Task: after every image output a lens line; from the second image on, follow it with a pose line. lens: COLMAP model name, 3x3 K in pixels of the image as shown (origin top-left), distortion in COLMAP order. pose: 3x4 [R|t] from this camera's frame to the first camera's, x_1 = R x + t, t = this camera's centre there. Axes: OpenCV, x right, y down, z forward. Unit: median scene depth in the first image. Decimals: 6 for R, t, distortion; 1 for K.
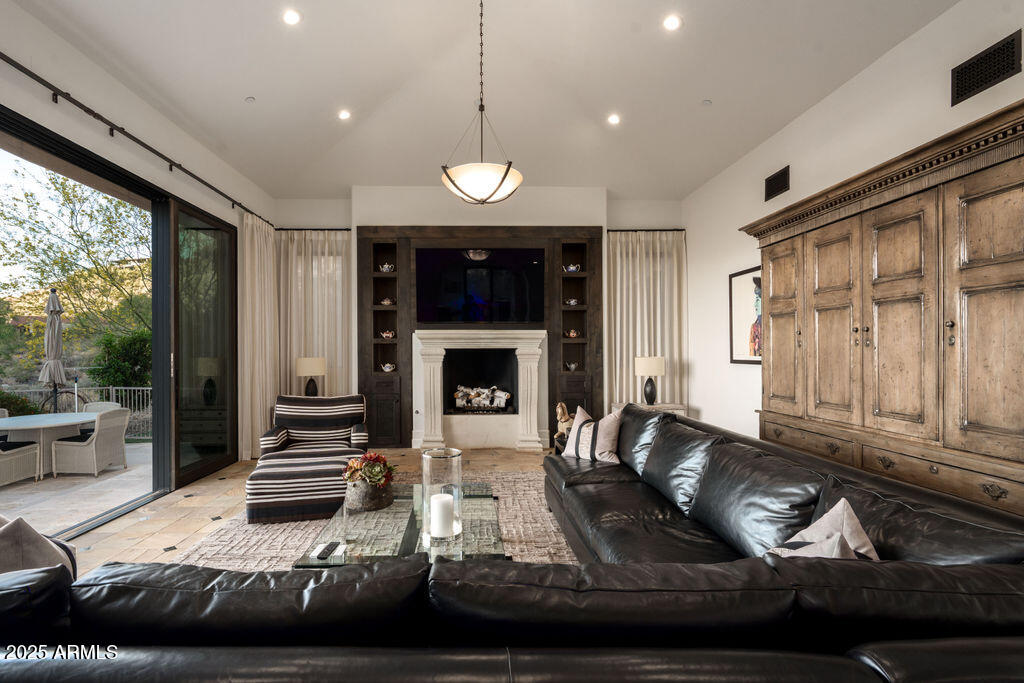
lens RADIAL K [[469.3, 0, 474.2], [0, 469.3, 349.2], [0, 0, 1]] dist [0.002353, 0.000589]
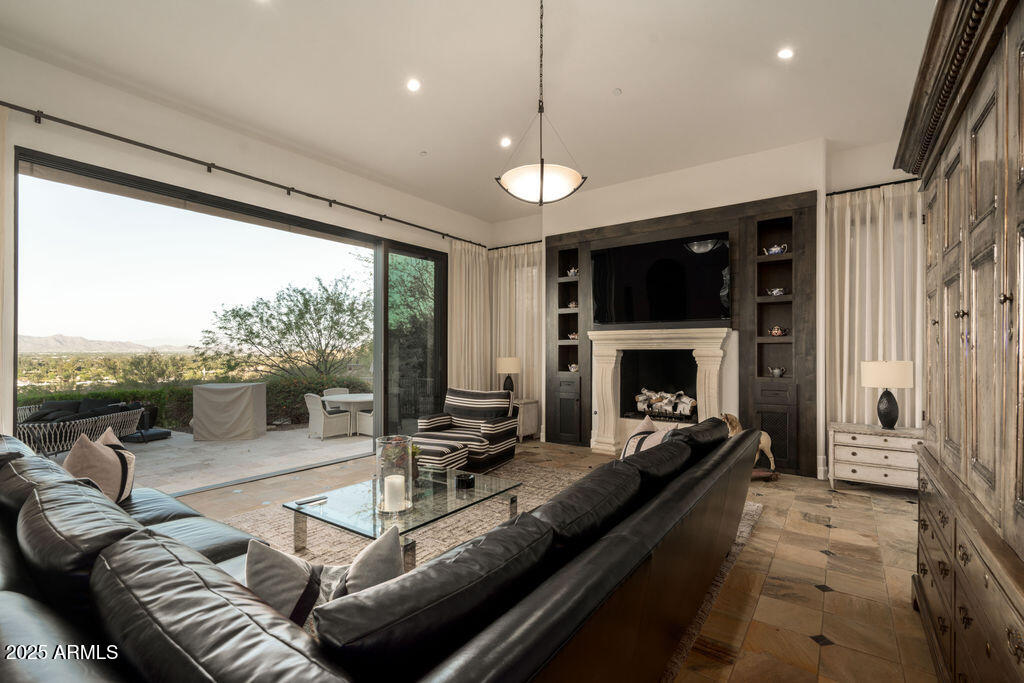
lens RADIAL K [[458.0, 0, 511.2], [0, 458.0, 352.1], [0, 0, 1]] dist [-0.000465, 0.000327]
pose [[0.805394, 0.002193, -0.592735, 0.315683], [-0.000175, 0.999994, 0.003462, 0.000561], [0.592739, -0.002685, 0.805390, 0.099666]]
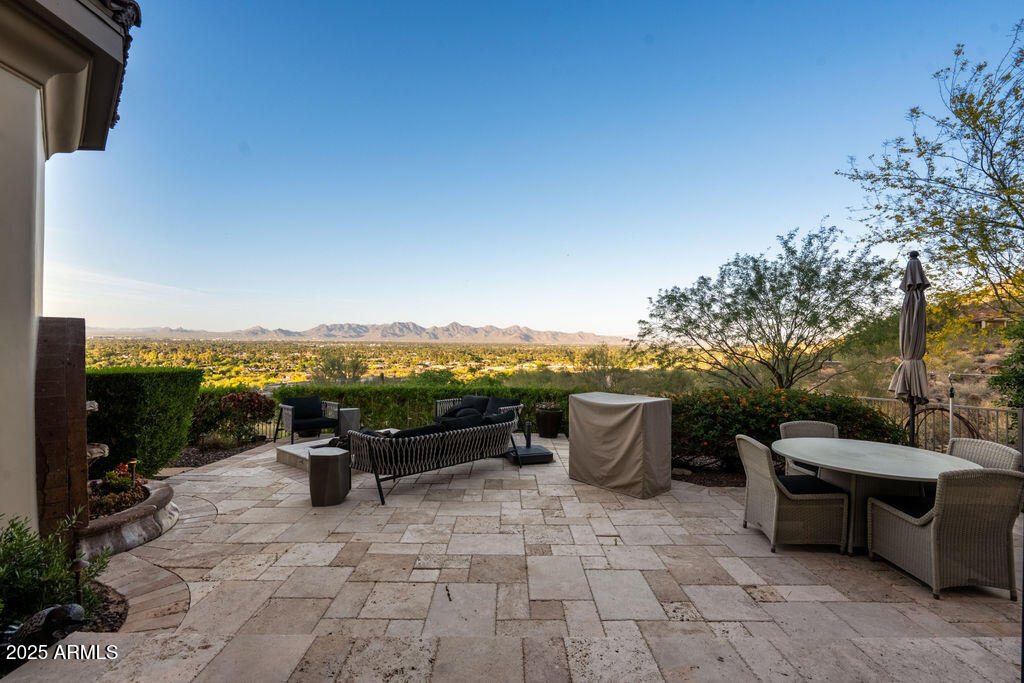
lens RADIAL K [[458.0, 0, 511.2], [0, 458.0, 352.1], [0, 0, 1]] dist [-0.000465, 0.000327]
pose [[0.009534, 0.021584, -0.999722, -0.278848], [-0.009990, 0.999719, 0.021489, 0.003692], [0.999905, 0.009782, 0.009747, 0.464610]]
